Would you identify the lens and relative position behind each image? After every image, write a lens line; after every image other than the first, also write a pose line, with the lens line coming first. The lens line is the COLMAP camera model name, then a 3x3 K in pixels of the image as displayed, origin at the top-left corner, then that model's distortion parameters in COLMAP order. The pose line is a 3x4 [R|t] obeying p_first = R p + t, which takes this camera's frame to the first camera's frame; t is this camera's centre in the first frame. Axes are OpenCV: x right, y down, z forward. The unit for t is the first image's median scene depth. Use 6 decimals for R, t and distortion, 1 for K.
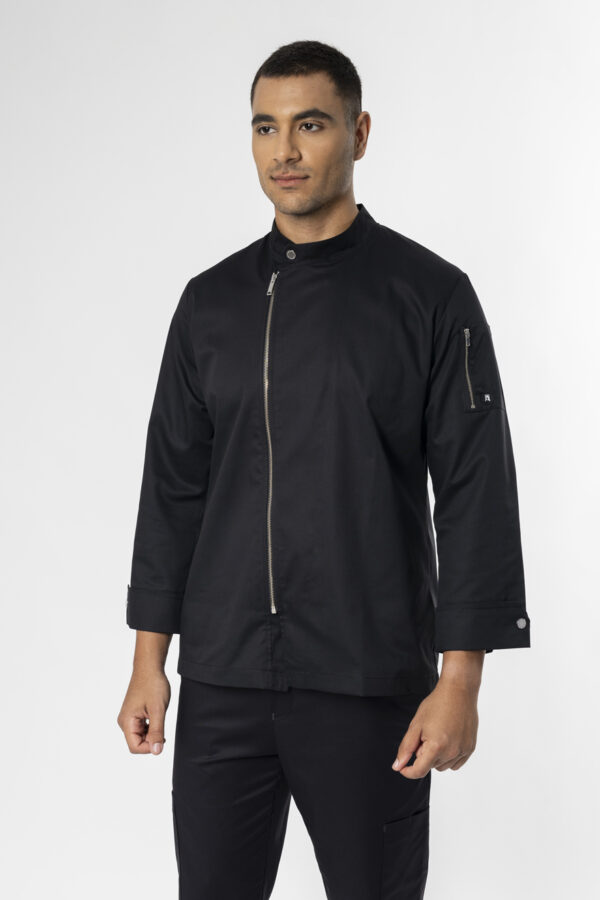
lens RADIAL K [[1279.2, 0, 300.0], [0, 1279.2, 450.0], [0, 0, 1]] dist [-0.041636, -0.009518]
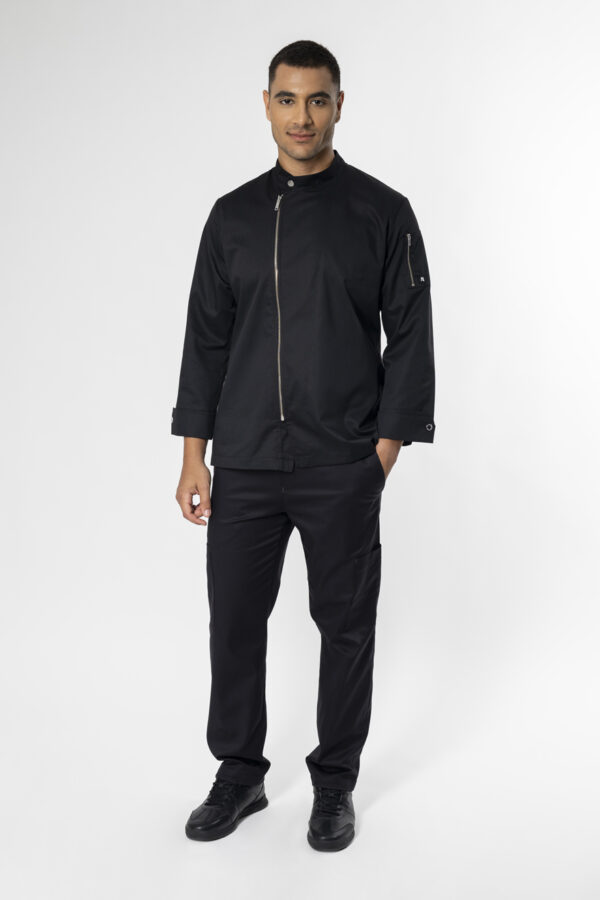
lens RADIAL K [[1279.2, 0, 300.0], [0, 1279.2, 450.0], [0, 0, 1]] dist [-0.041636, -0.009518]
pose [[0.988237, -0.013840, 0.152299, -0.229542], [0.003250, 0.997573, 0.069559, 0.055564], [-0.152892, -0.068246, 0.985884, -0.503915]]
